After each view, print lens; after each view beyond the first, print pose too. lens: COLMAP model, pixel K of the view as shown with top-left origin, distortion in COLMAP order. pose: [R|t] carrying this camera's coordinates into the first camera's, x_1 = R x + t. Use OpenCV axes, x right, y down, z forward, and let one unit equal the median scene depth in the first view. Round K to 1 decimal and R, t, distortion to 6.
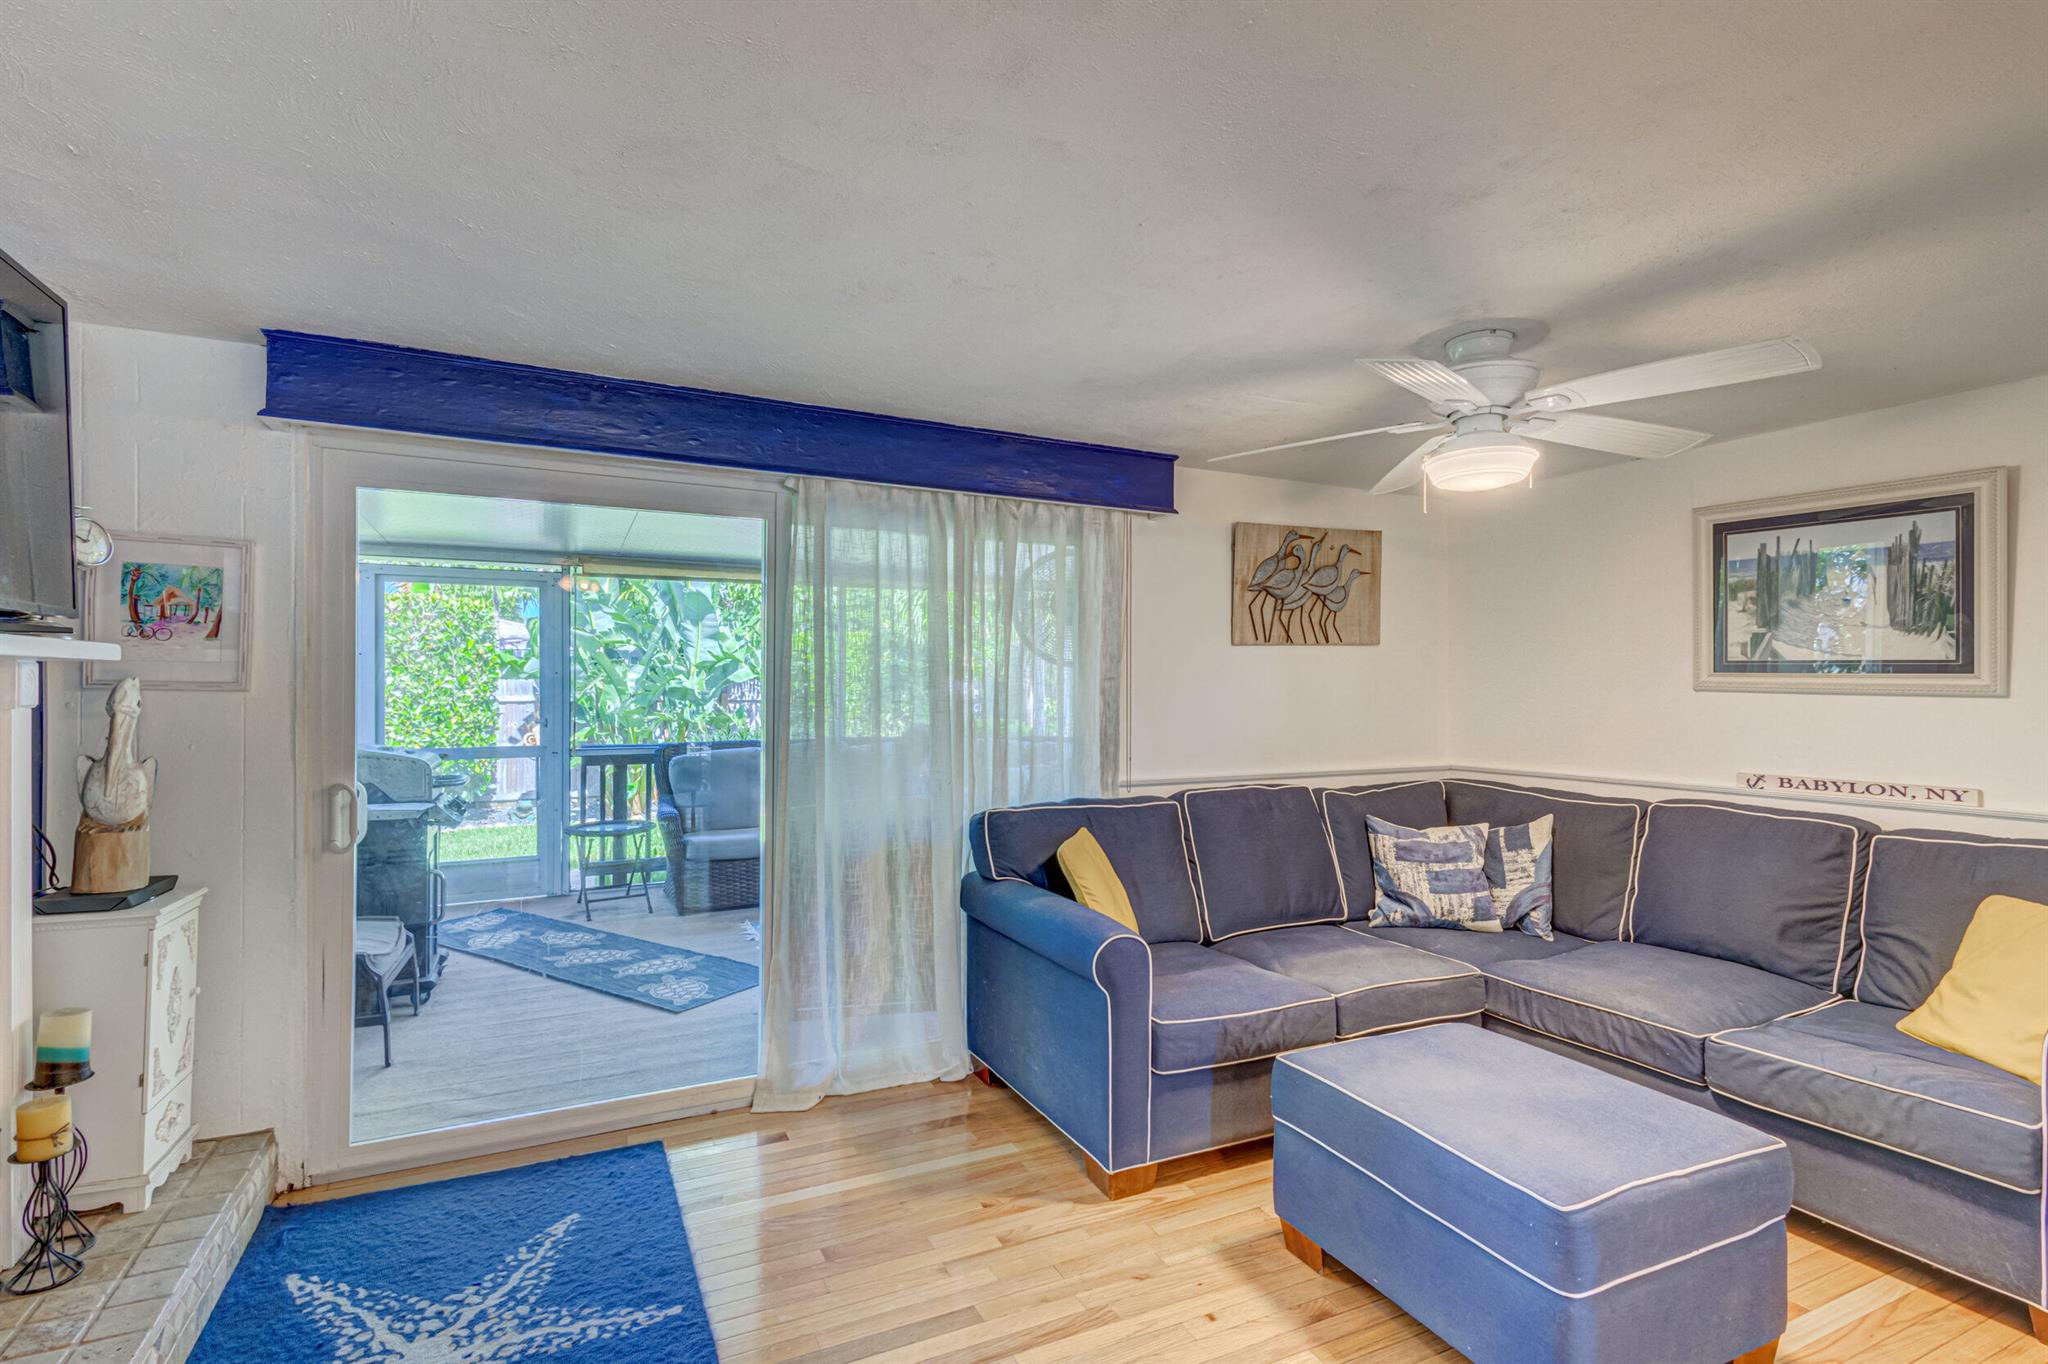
lens RADIAL K [[958.7, 0, 1001.6], [0, 958.7, 684.1], [0, 0, 1]] dist [0.018070, -0.004071]
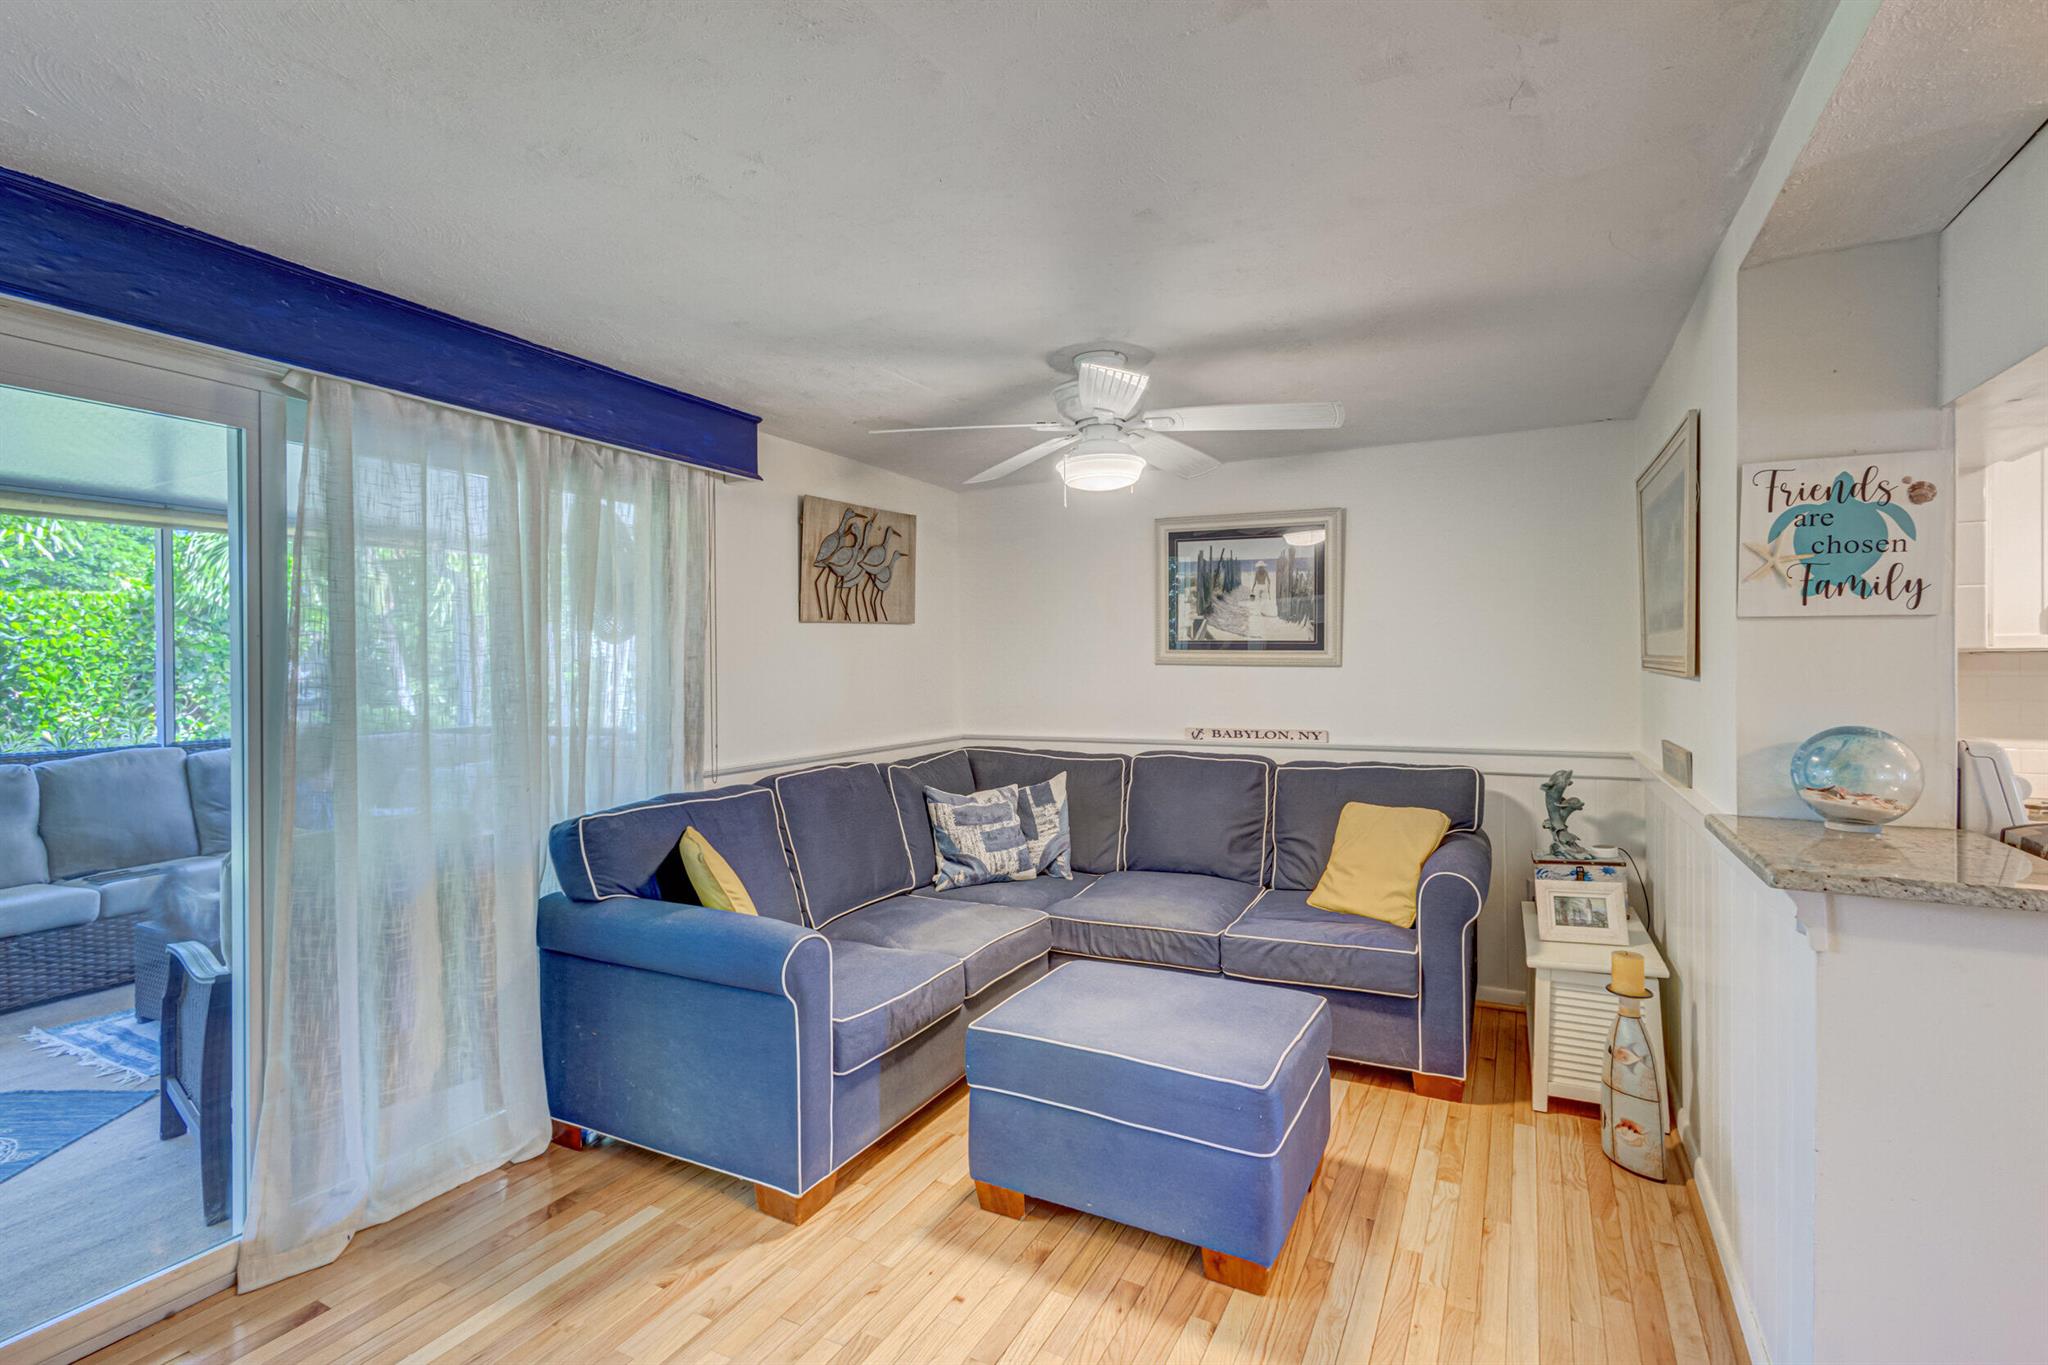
lens RADIAL K [[980.0, 0, 1011.1], [0, 980.0, 667.2], [0, 0, 1]] dist [0.013774, -0.002121]
pose [[0.803322, -0.011969, 0.595425, -0.222874], [0.008930, 0.999928, 0.008052, -0.001711], [-0.595478, -0.001151, 0.803370, 0.102569]]
